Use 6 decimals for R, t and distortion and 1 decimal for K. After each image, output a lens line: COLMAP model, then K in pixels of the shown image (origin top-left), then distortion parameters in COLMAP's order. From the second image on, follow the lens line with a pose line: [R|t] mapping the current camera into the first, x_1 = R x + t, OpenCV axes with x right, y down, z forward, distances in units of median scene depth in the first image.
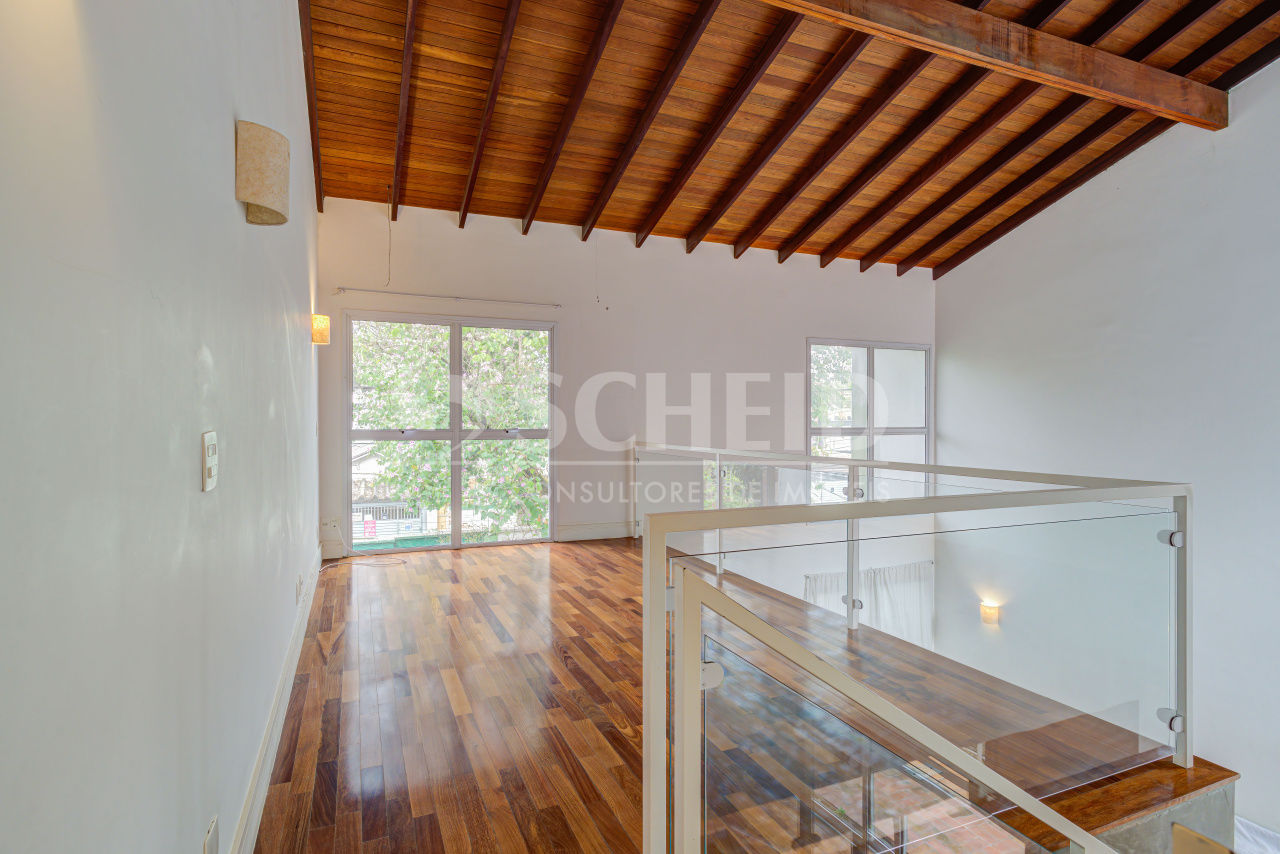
lens RADIAL K [[654.2, 0, 639.4], [0, 654.2, 424.5], [0, 0, 1]] dist [0.000540, 0.000086]
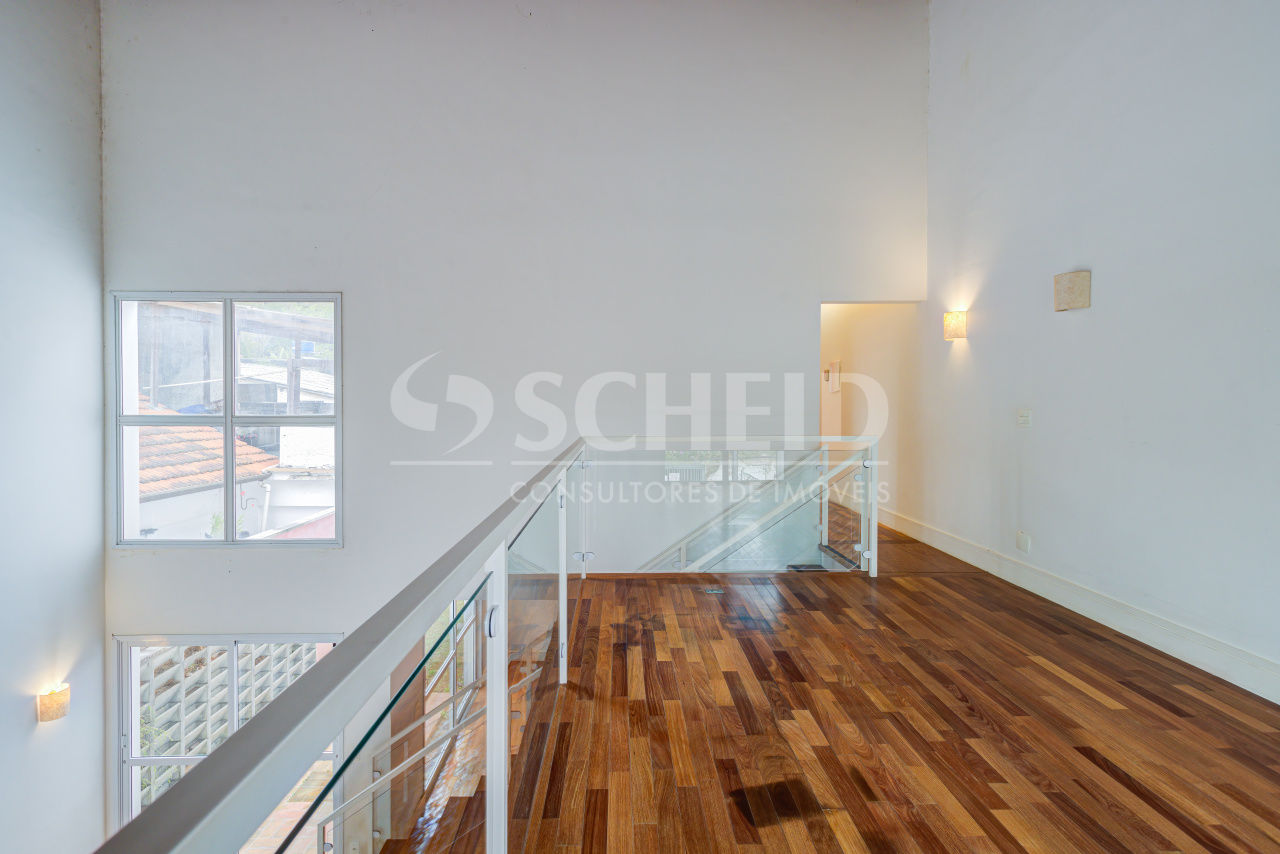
lens RADIAL K [[654.2, 0, 641.2], [0, 654.2, 419.9], [0, 0, 1]] dist [0.000540, 0.000086]
pose [[-0.932809, -0.009053, 0.360258, -0.025561], [-0.000049, 0.999688, 0.024994, -0.005674], [-0.360371, 0.023297, -0.932518, 1.757599]]
